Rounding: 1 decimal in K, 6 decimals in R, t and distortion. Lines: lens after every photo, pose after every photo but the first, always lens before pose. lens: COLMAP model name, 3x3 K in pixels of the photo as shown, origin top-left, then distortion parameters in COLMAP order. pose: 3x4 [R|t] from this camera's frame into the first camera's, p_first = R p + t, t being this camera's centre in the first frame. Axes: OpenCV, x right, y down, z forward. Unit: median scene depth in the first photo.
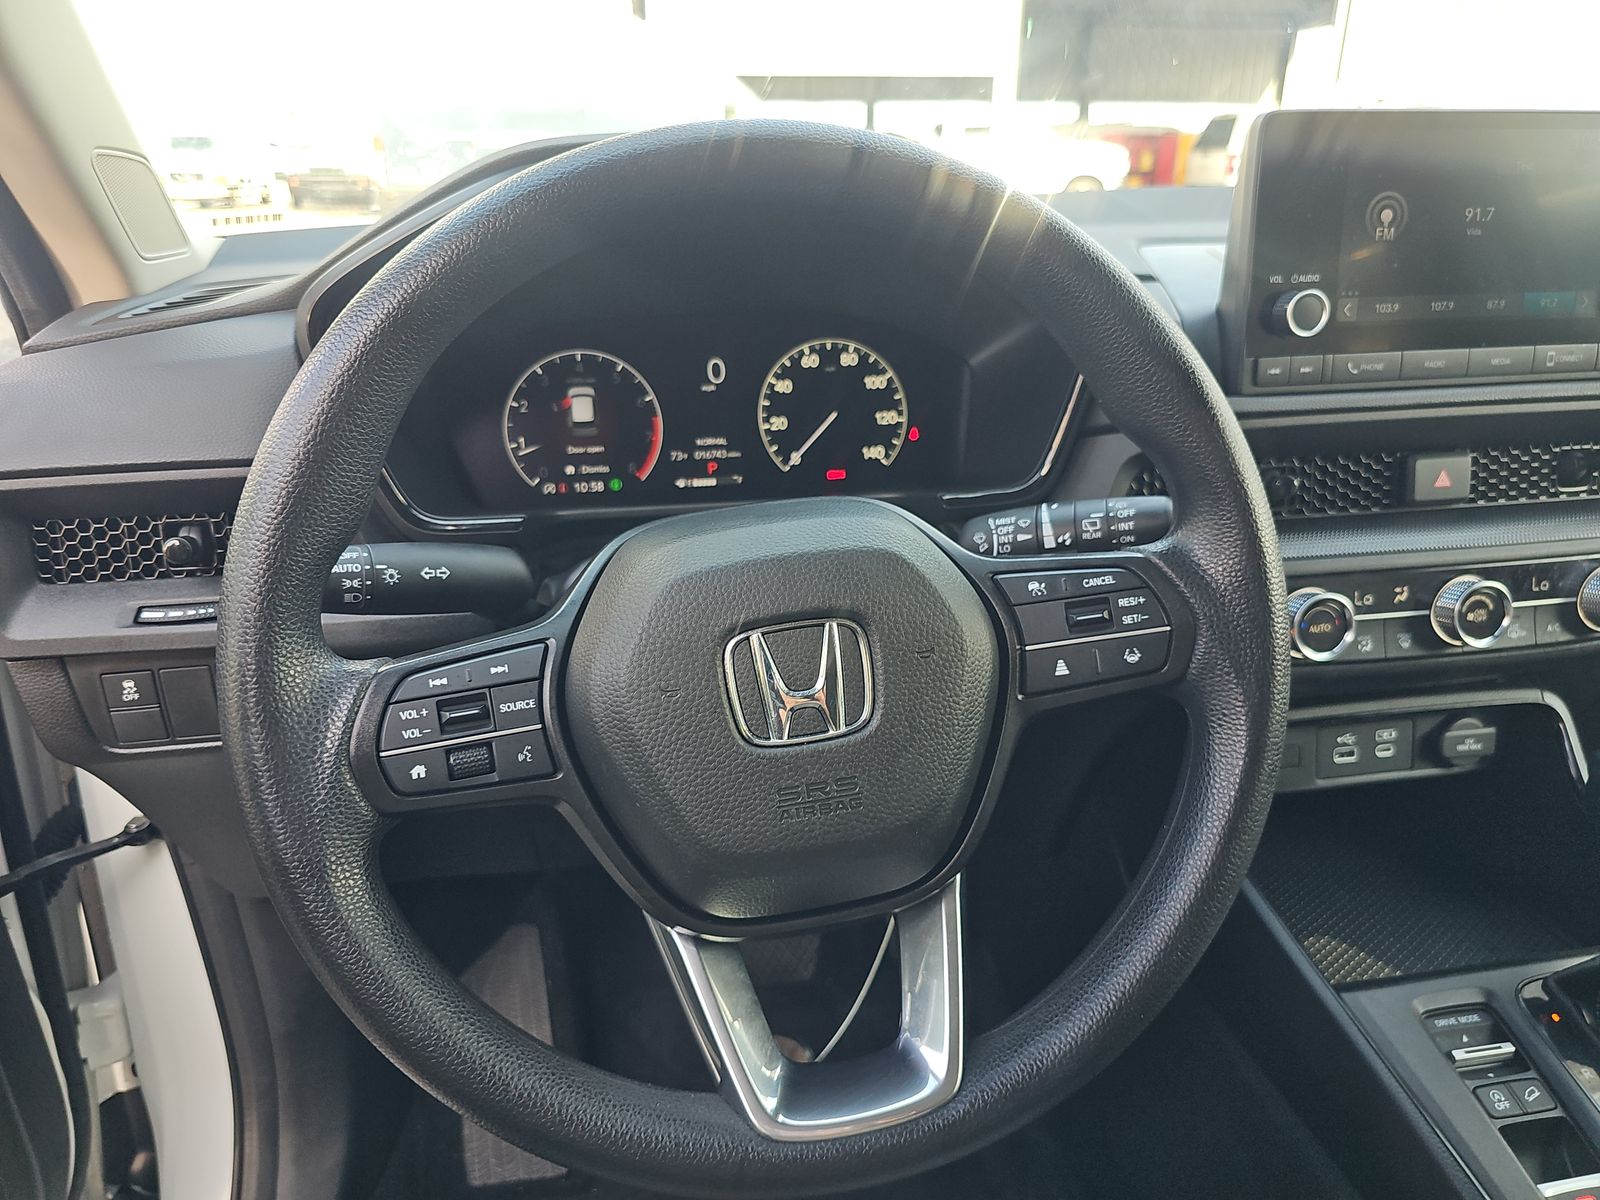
lens RADIAL K [[1075.7, 0, 803.6], [0, 1075.7, 613.7], [0, 0, 1]] dist [0.040134, -0.039960]
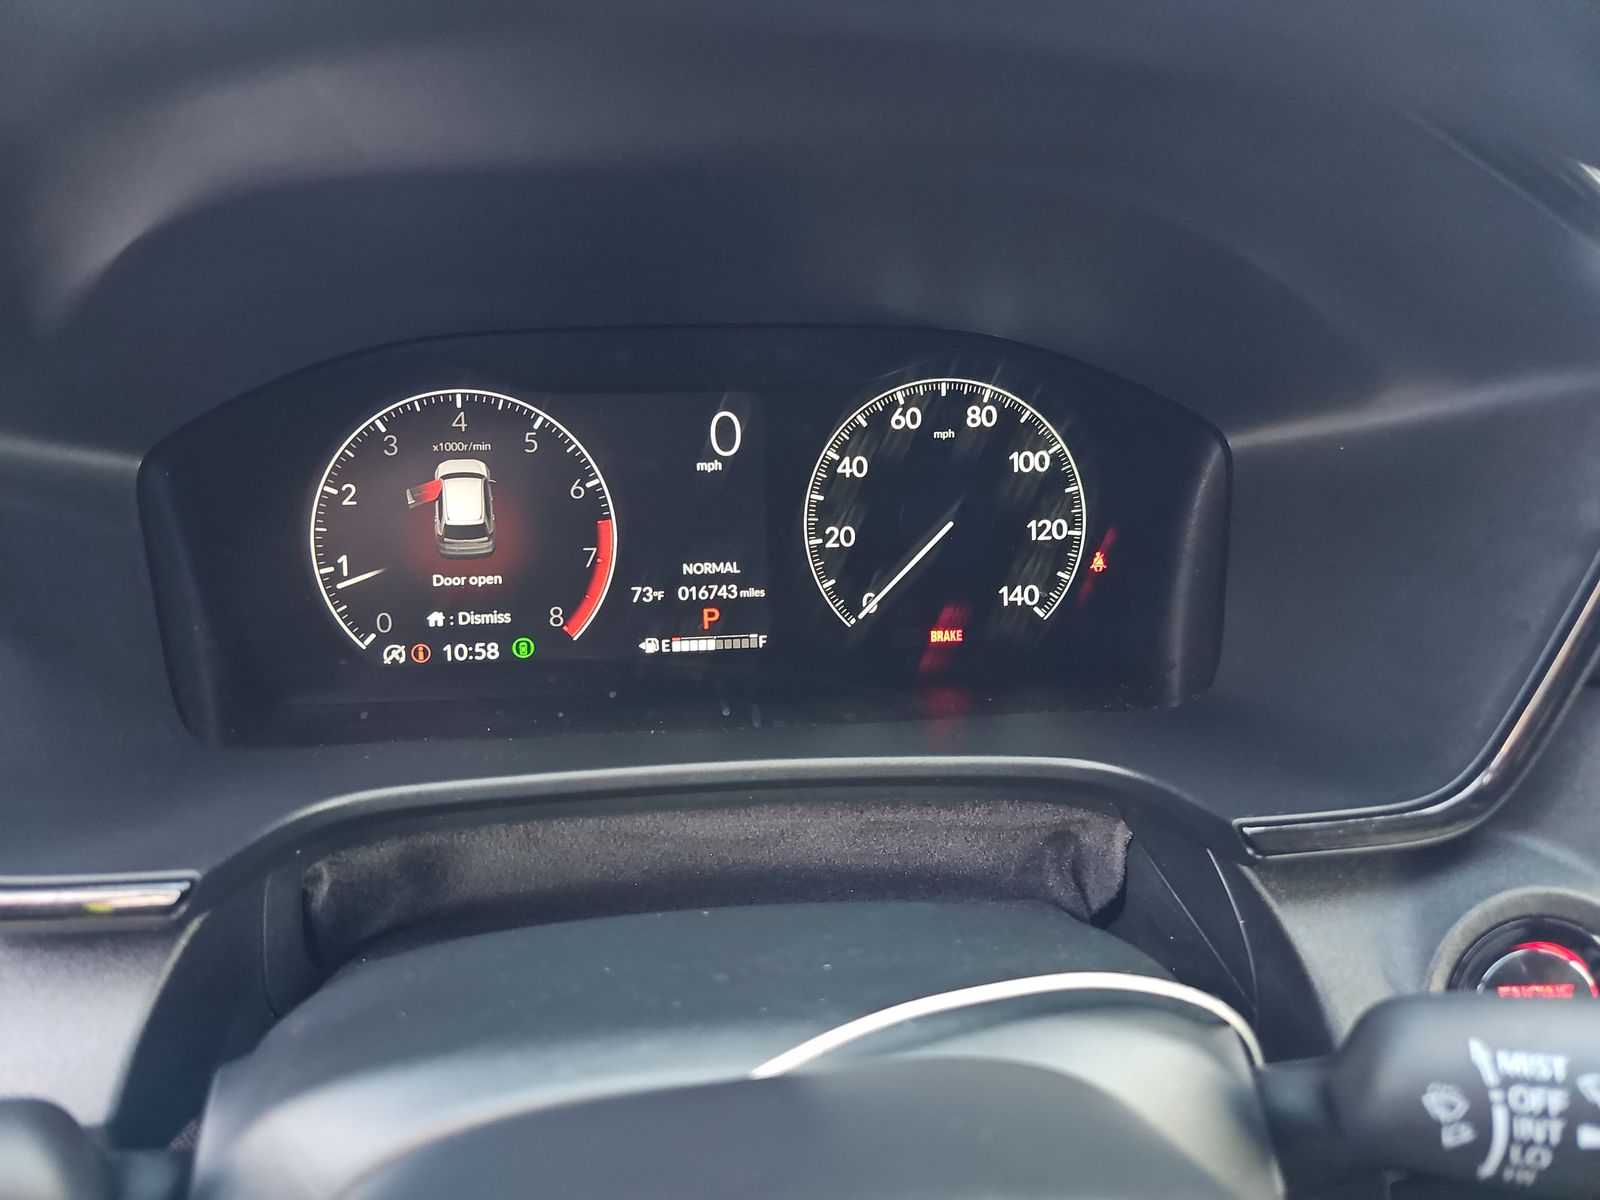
lens RADIAL K [[1075.7, 0, 793.5], [0, 1075.7, 585.8], [0, 0, 1]] dist [0.040134, -0.039960]
pose [[0.997966, 0.042560, -0.047451, -0.020374], [-0.041093, 0.998660, 0.031469, -0.169153], [0.048727, -0.029455, 0.998378, 0.480389]]
